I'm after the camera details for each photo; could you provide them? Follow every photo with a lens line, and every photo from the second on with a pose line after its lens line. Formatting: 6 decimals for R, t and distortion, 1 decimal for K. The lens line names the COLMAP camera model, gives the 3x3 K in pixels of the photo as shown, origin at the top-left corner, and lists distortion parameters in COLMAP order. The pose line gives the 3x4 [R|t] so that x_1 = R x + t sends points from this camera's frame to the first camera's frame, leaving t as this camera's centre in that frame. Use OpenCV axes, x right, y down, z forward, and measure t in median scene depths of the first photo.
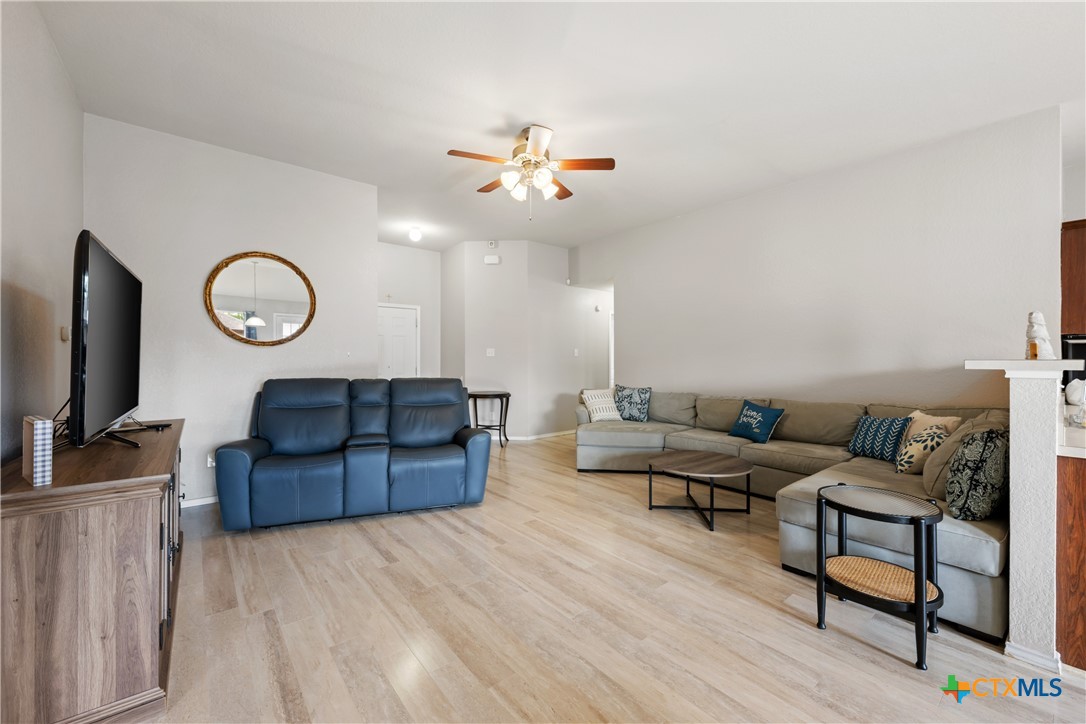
lens RADIAL K [[428.2, 0, 544.7], [0, 428.2, 358.7], [0, 0, 1]] dist [-0.006250, 0.000932]
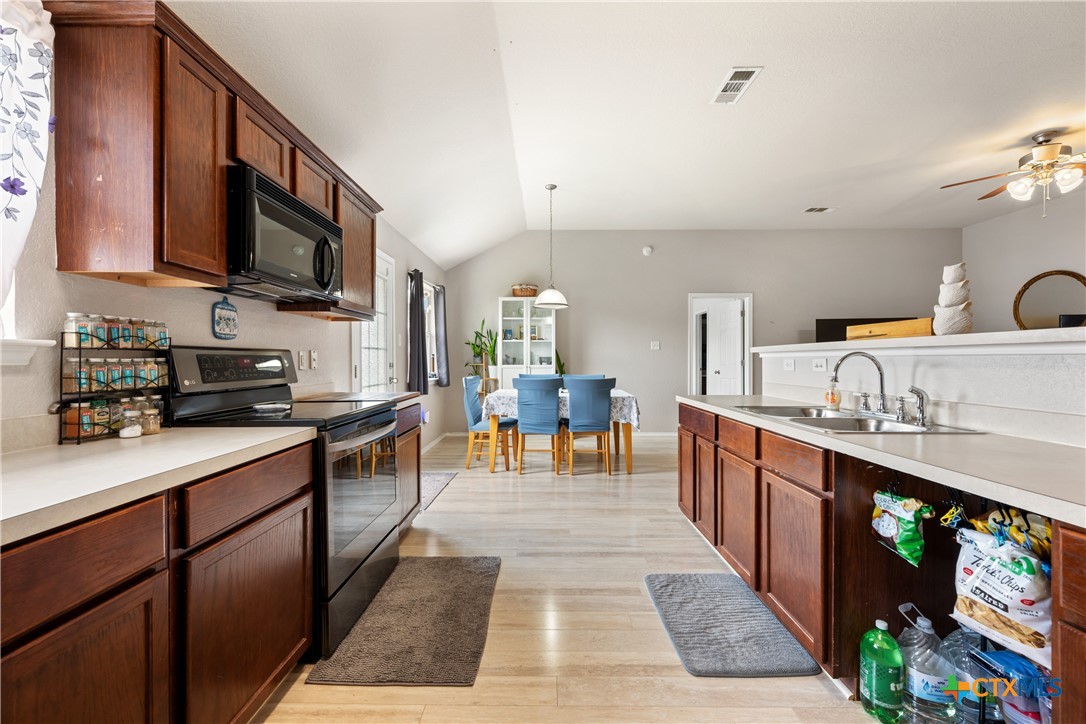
lens RADIAL K [[428.2, 0, 539.7], [0, 428.2, 363.3], [0, 0, 1]] dist [-0.006250, 0.000932]
pose [[-0.641349, 0.008289, -0.767205, 2.736483], [0.005189, 0.999966, 0.006466, 0.045632], [0.767232, 0.000166, -0.641370, 1.209036]]
